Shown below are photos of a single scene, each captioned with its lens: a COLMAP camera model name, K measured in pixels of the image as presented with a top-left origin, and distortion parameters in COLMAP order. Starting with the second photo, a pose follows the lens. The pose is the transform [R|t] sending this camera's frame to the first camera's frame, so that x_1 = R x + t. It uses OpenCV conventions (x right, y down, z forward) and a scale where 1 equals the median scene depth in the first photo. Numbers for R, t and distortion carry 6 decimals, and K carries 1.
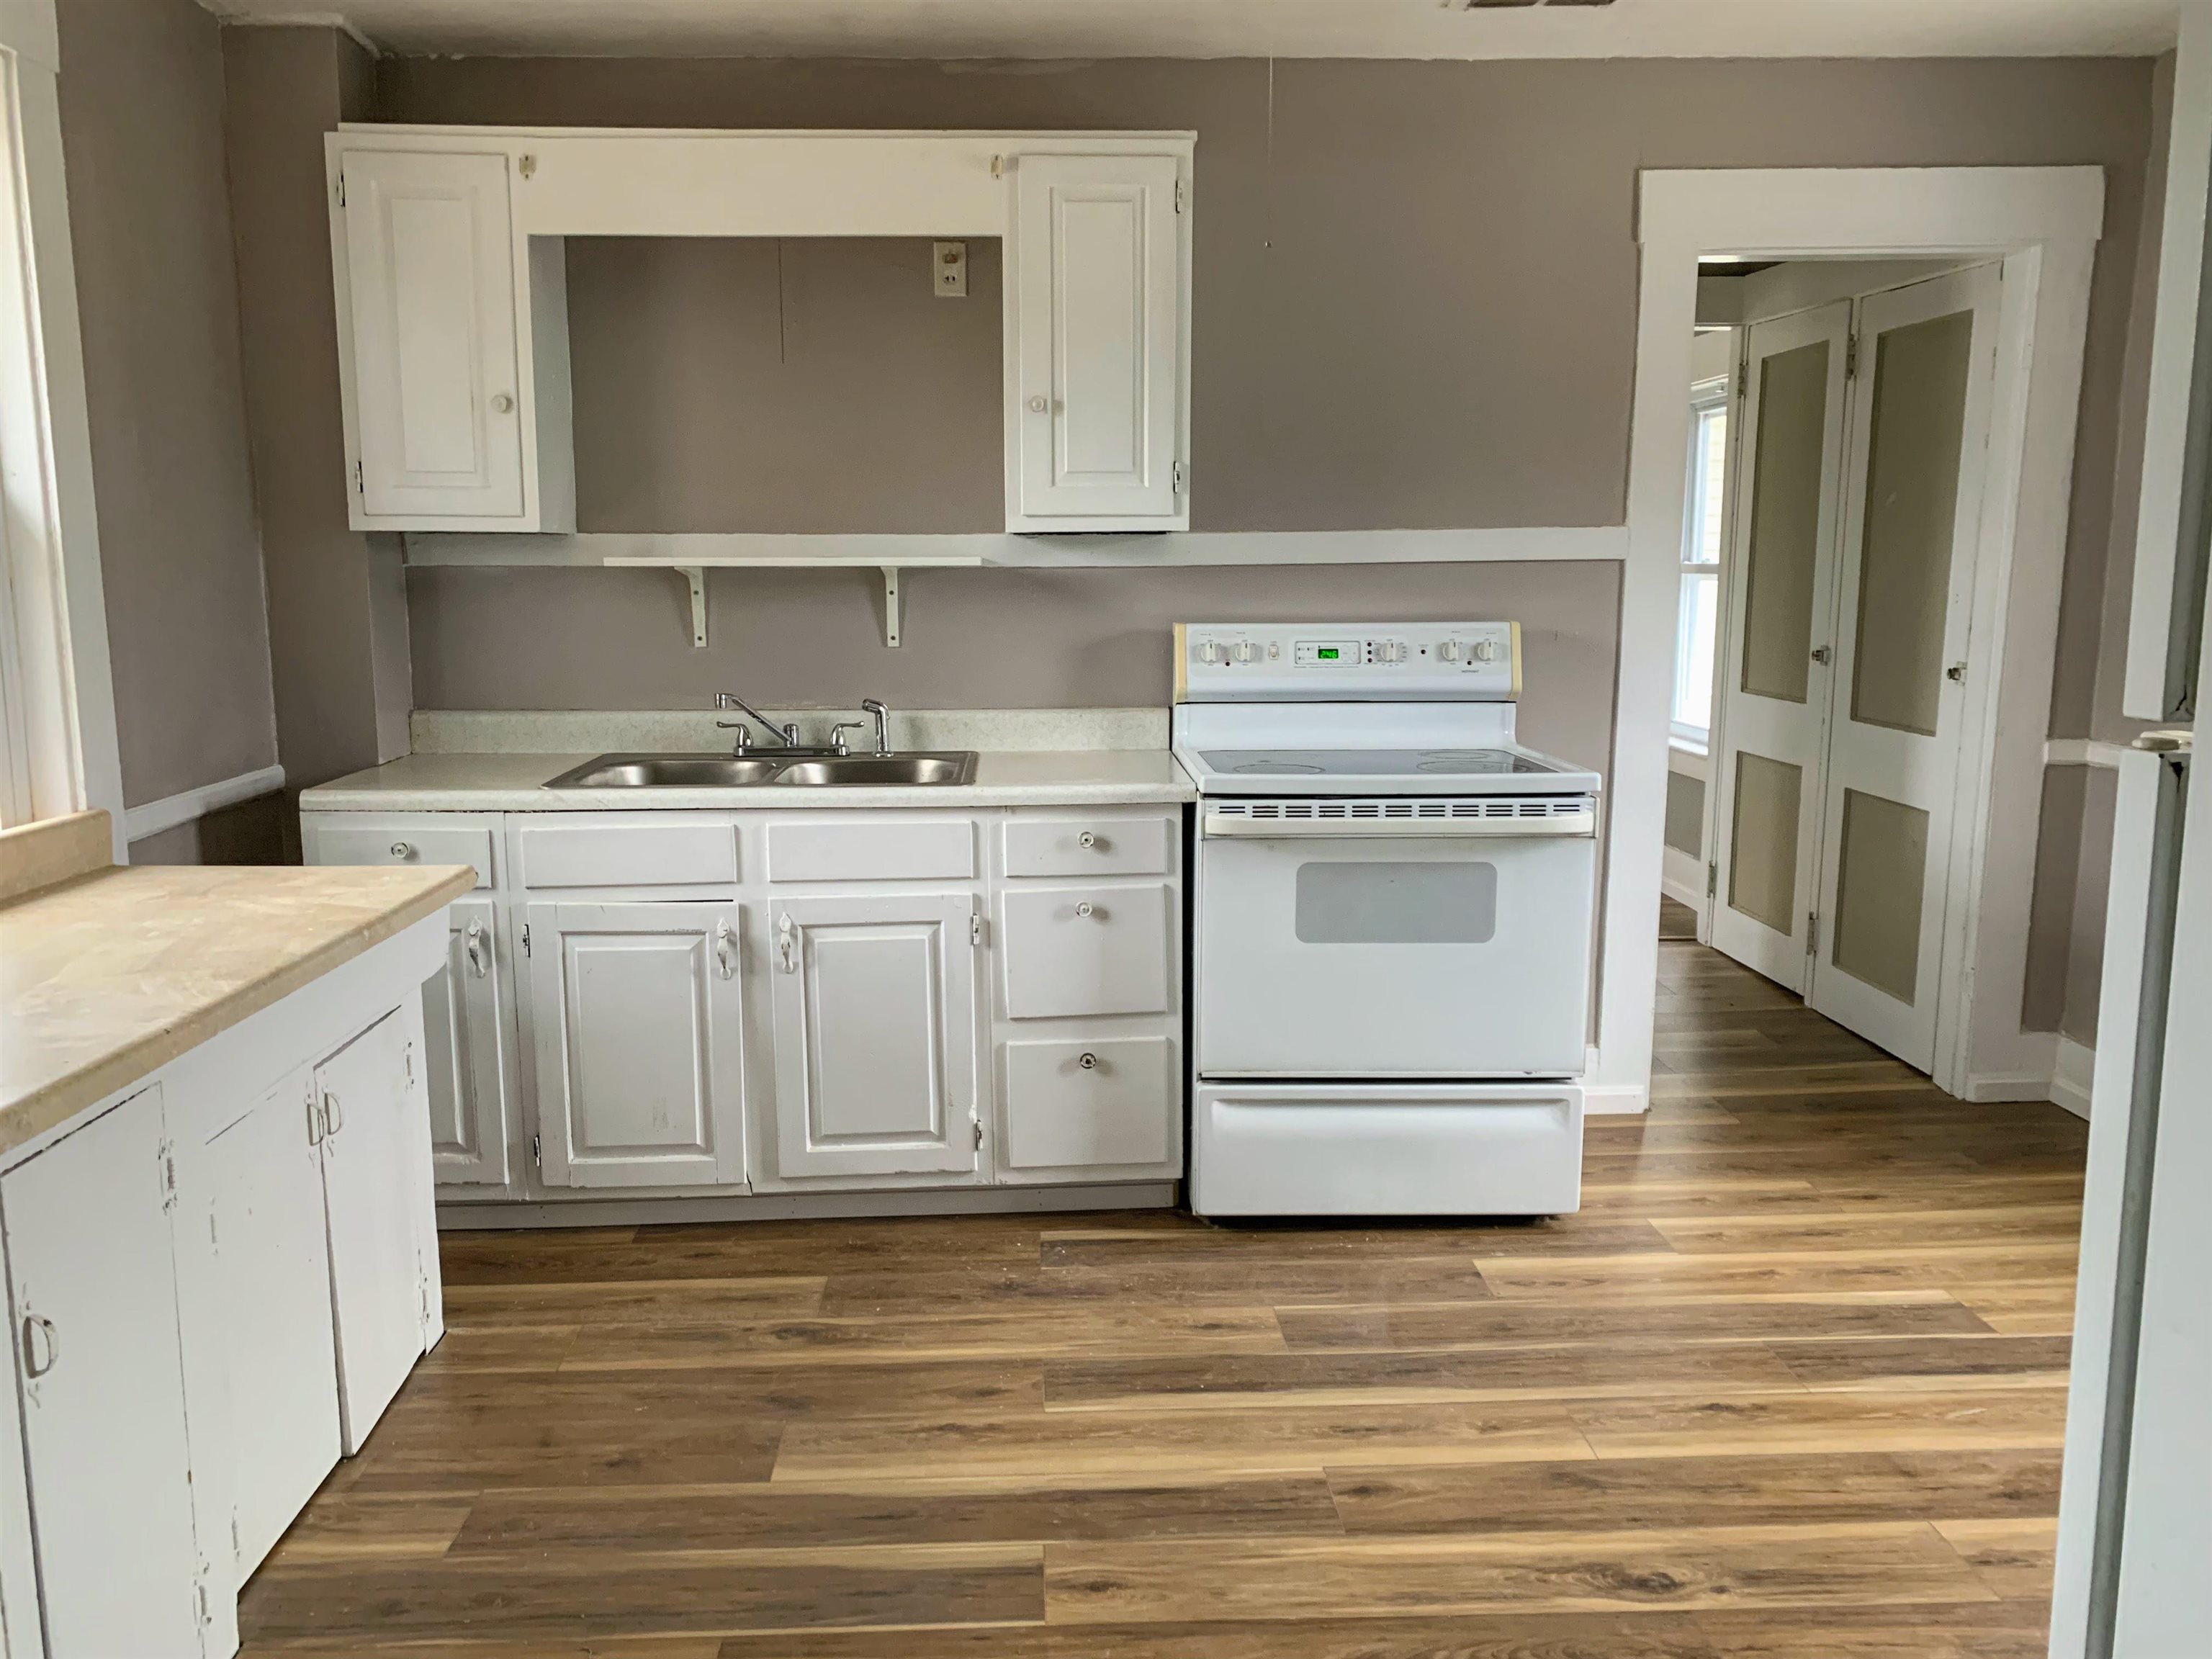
lens RADIAL K [[1737.9, 0, 1106.0], [0, 1737.9, 829.5], [0, 0, 1]] dist [0.098341, -0.150011]
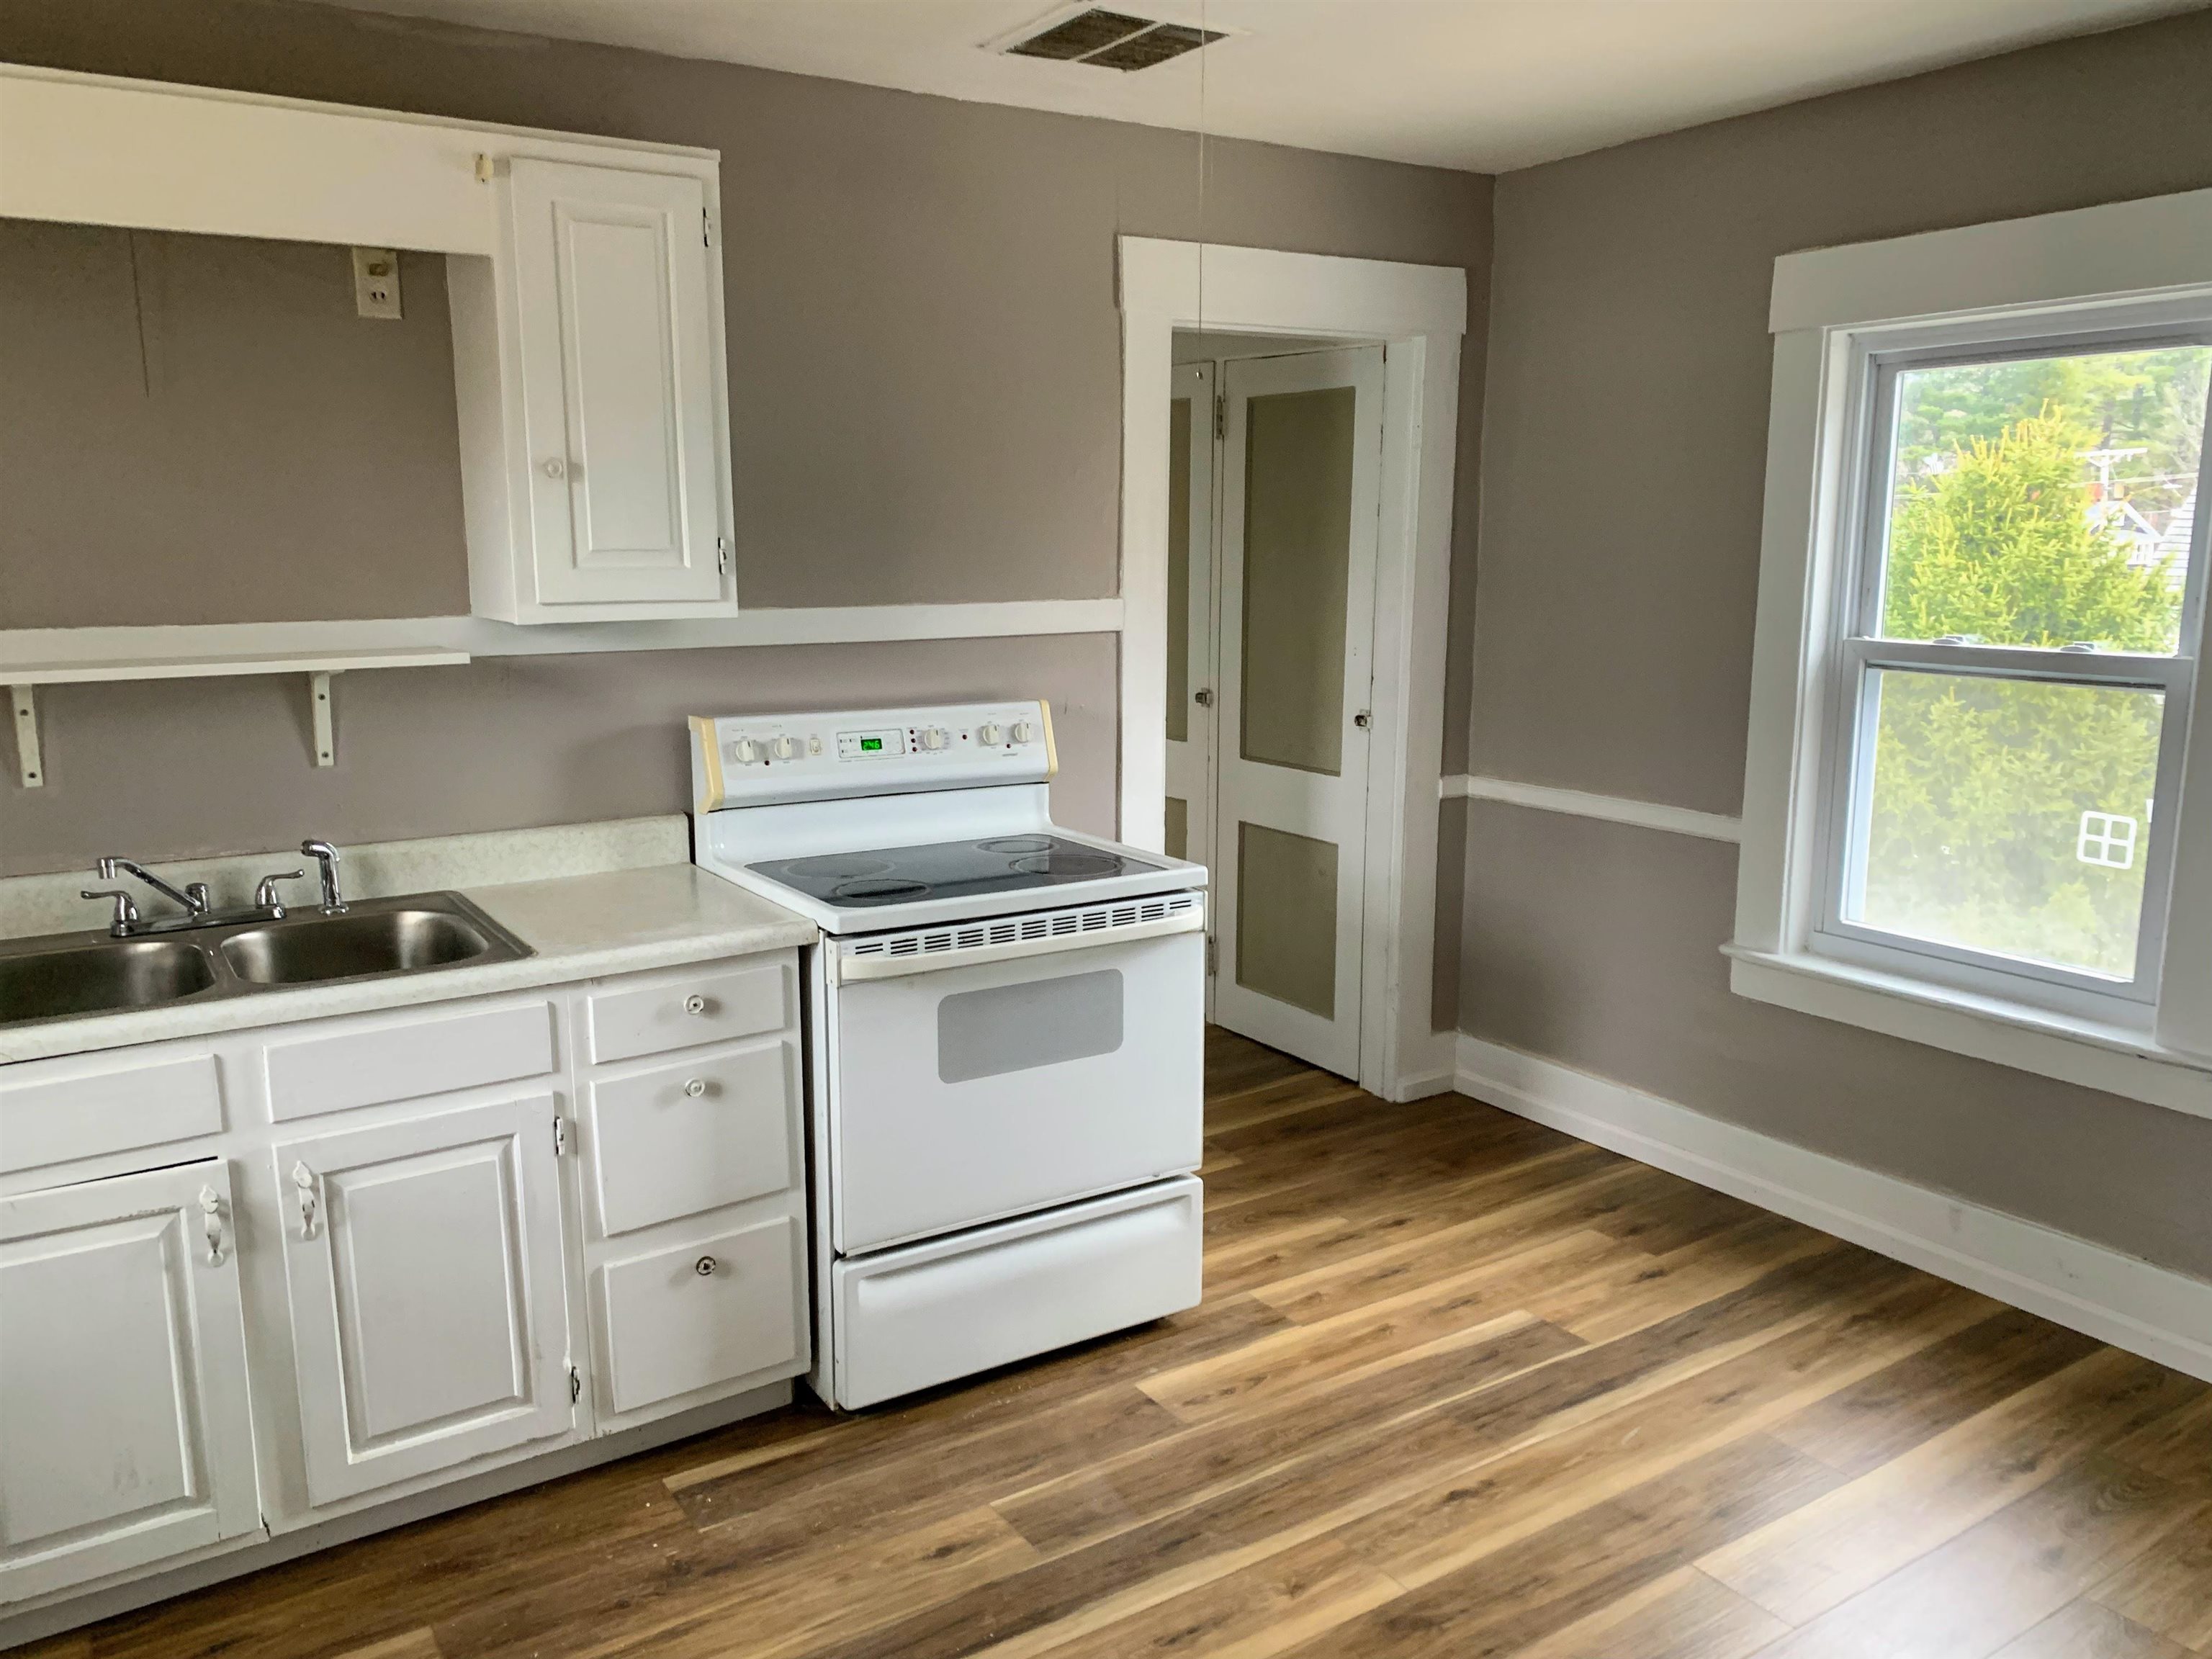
lens RADIAL K [[1723.8, 0, 1106.0], [0, 1723.8, 829.5], [0, 0, 1]] dist [0.072719, -0.102150]
pose [[0.852282, -0.088893, 0.515475, -0.256220], [0.073702, 0.996031, 0.049907, -0.101742], [-0.517865, -0.004543, 0.855450, 0.188523]]
